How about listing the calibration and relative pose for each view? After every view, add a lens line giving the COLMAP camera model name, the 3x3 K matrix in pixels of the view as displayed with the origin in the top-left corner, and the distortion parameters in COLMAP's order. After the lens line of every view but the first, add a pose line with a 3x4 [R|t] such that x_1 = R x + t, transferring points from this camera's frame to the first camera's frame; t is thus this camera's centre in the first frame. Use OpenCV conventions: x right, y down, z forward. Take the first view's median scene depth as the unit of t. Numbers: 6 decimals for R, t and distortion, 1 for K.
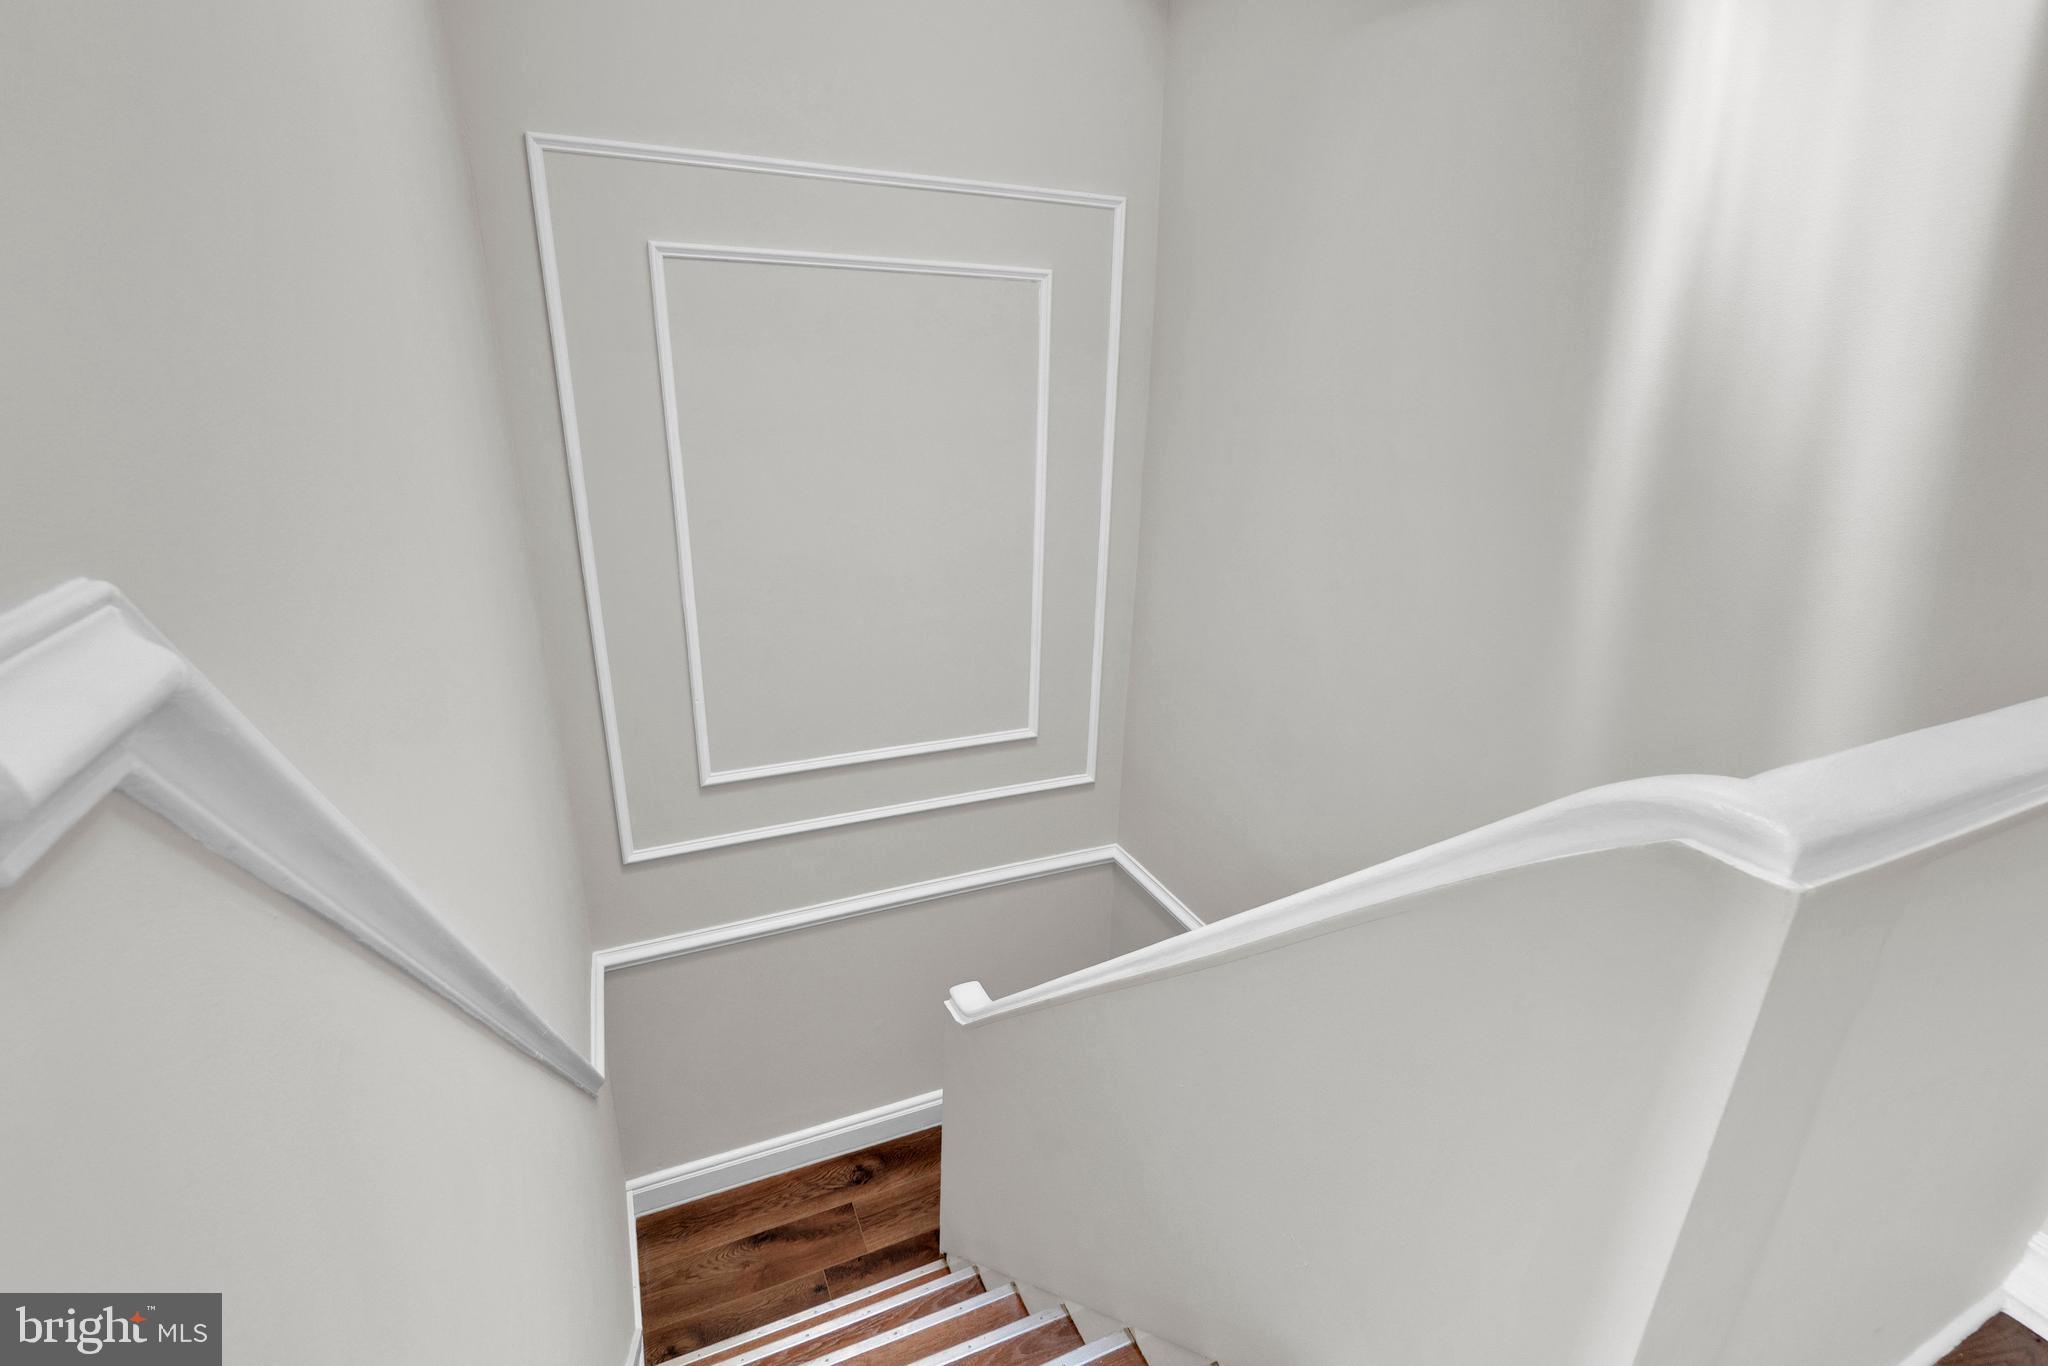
lens RADIAL K [[906.0, 0, 1026.7], [0, 906.0, 678.7], [0, 0, 1]] dist [0.000646, -0.001504]
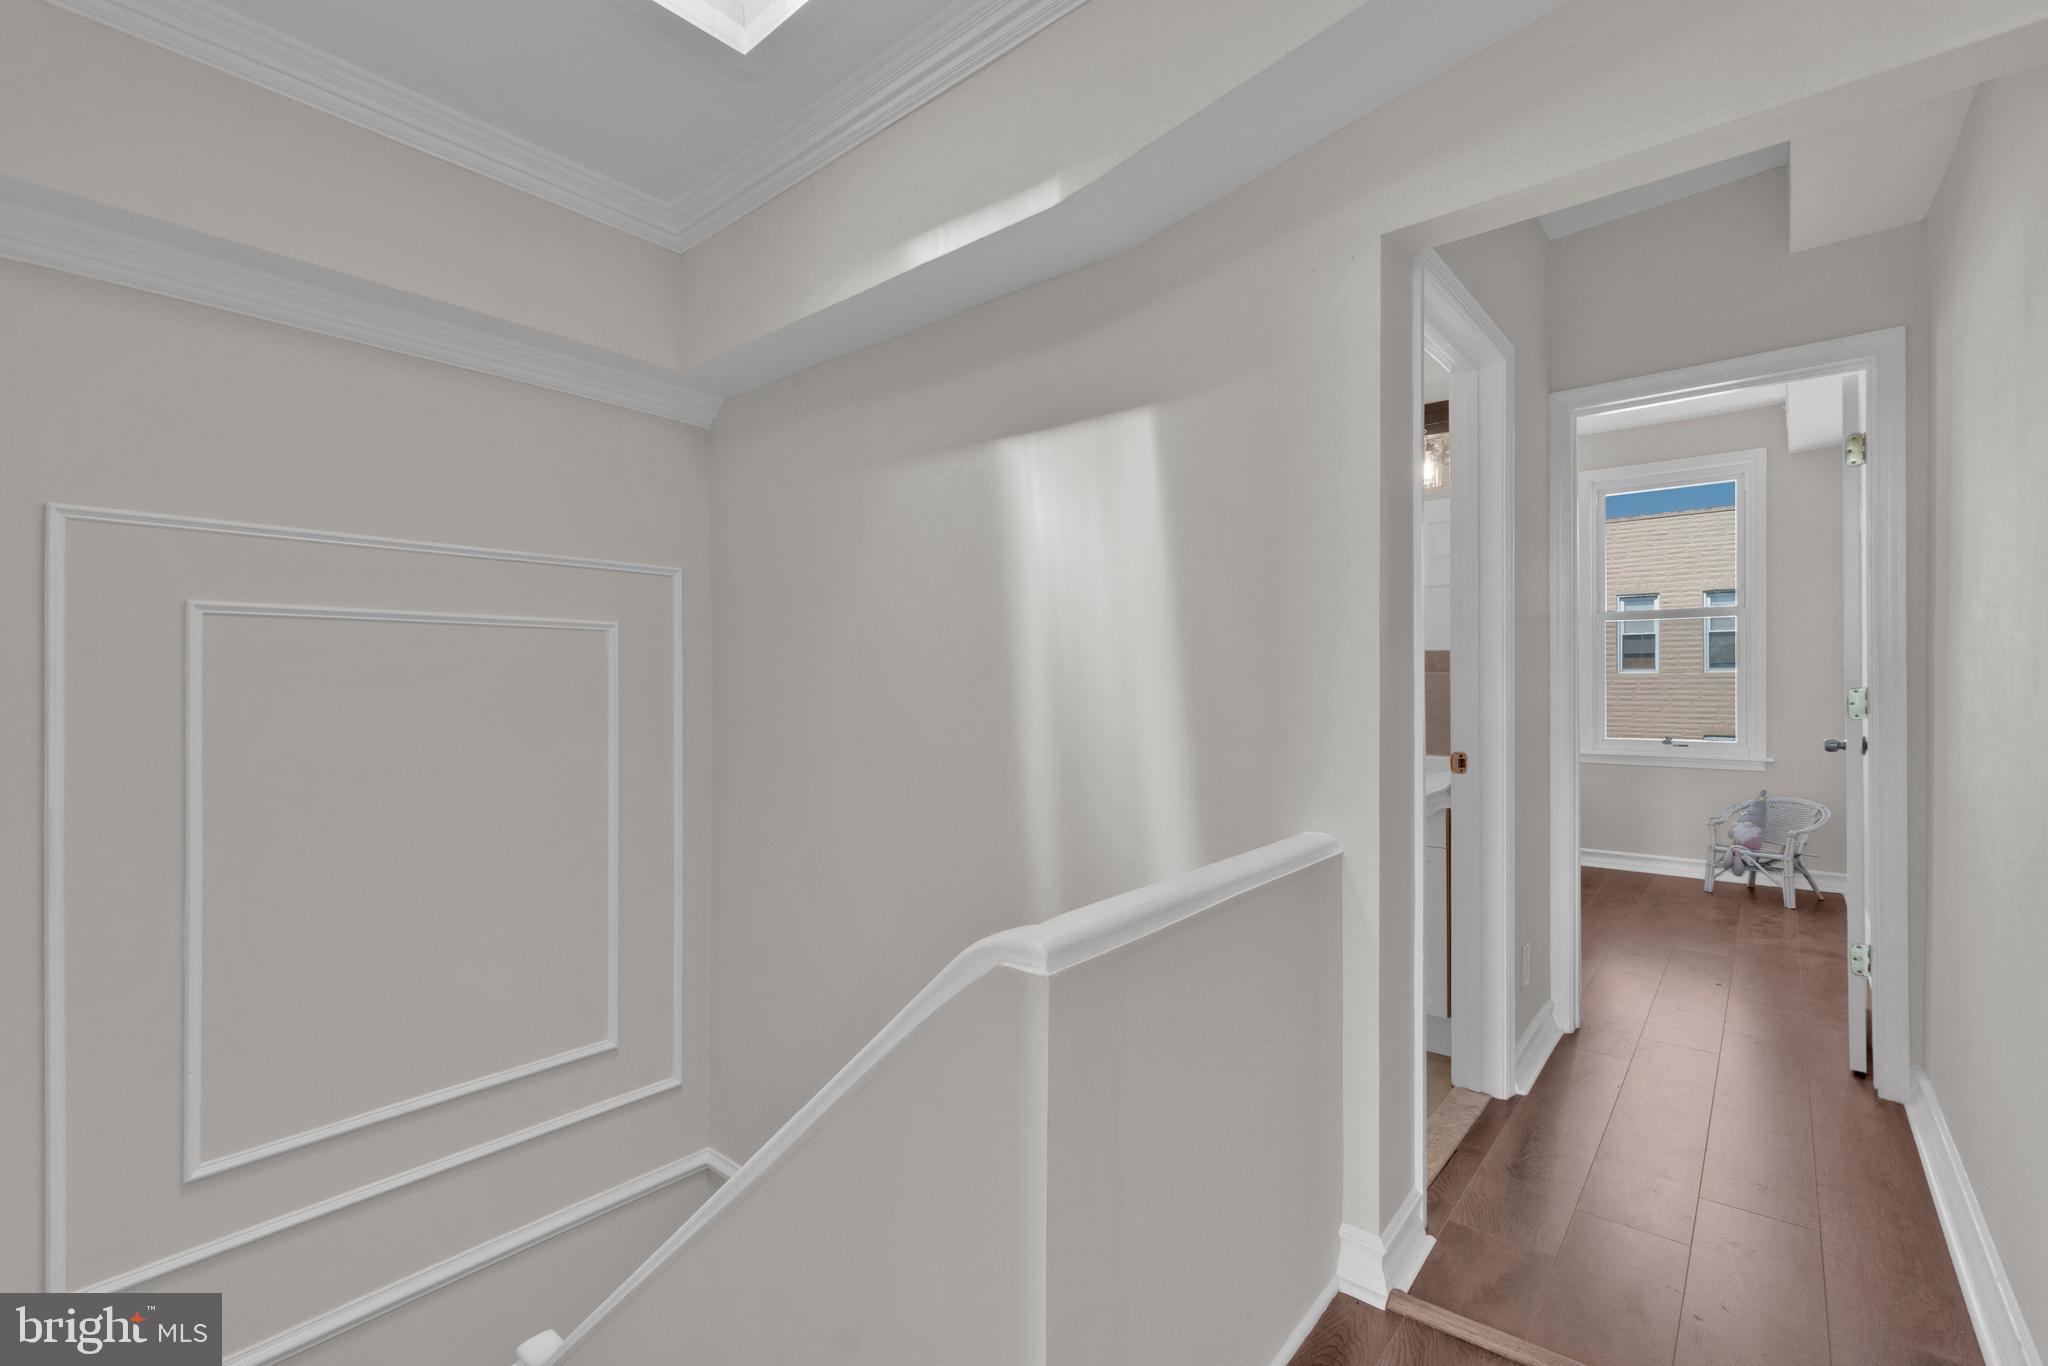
lens RADIAL K [[906.0, 0, 1037.7], [0, 906.0, 683.1], [0, 0, 1]] dist [0.000646, -0.001504]
pose [[0.898769, -0.024758, 0.437723, 0.000450], [0.162520, 0.946088, -0.280187, 0.051212], [-0.407188, 0.322962, 0.854338, -0.236164]]
